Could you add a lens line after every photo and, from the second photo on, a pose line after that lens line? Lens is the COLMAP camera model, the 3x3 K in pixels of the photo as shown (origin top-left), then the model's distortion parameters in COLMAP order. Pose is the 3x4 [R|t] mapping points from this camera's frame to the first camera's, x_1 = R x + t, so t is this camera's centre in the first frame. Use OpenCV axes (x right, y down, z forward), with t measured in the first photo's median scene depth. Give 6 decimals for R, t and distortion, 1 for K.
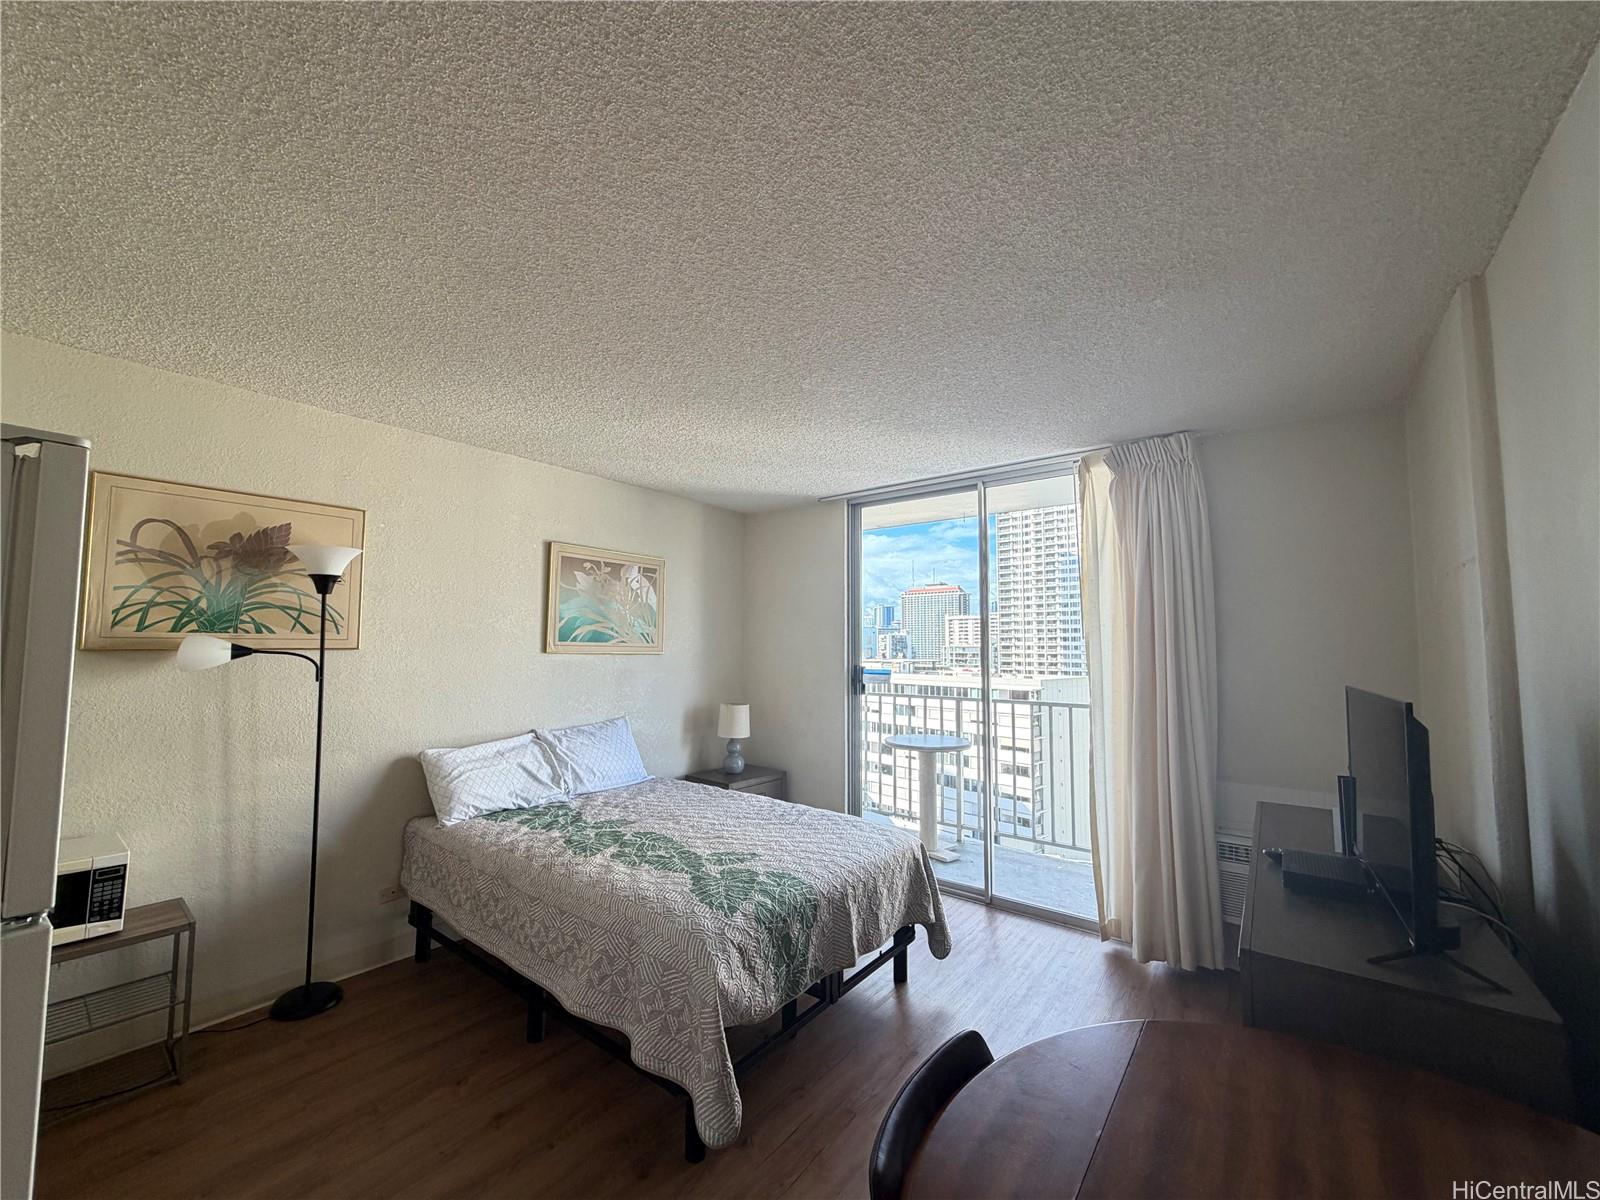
lens RADIAL K [[637.8, 0, 802.1], [0, 637.8, 597.1], [0, 0, 1]] dist [0.001173, -0.000068]
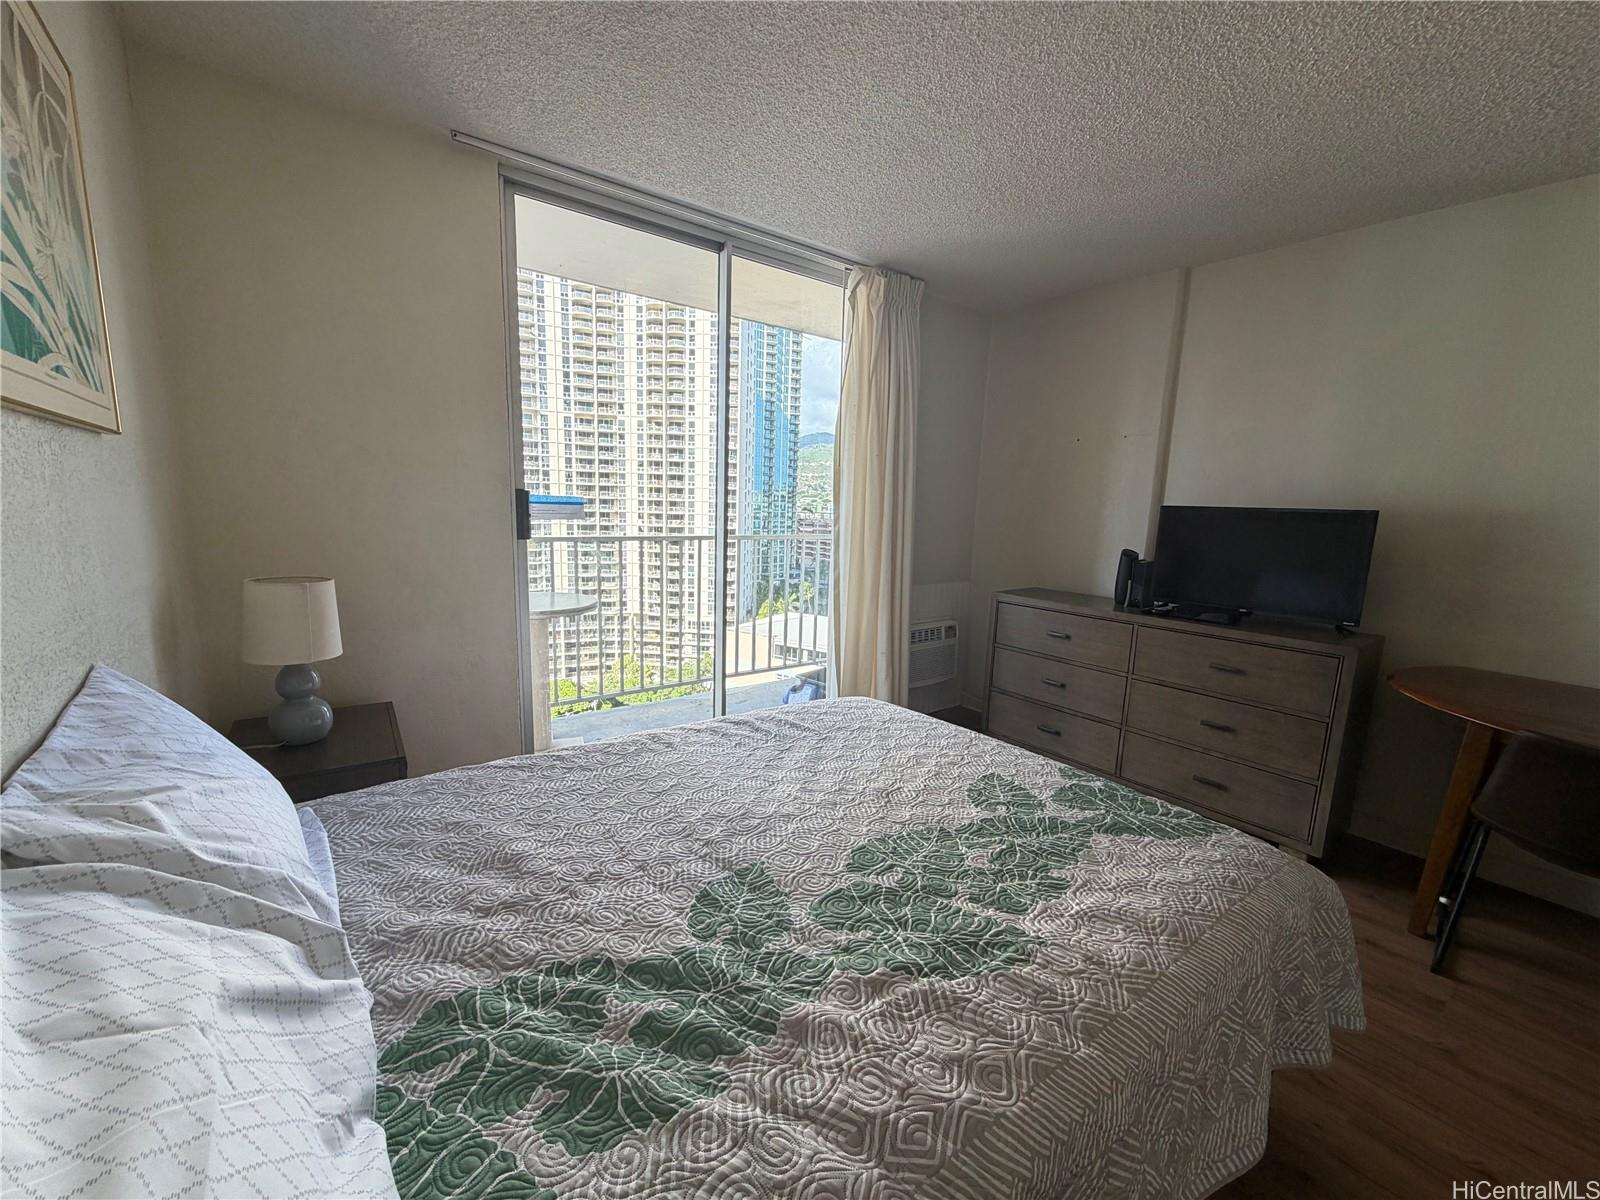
lens RADIAL K [[637.8, 0, 766.1], [0, 637.8, 600.5], [0, 0, 1]] dist [0.001173, -0.000068]
pose [[0.284212, -0.147592, 0.947333, -0.697514], [-0.099918, 0.978140, 0.182368, 0.127268], [-0.953541, -0.146486, 0.263252, 1.027194]]
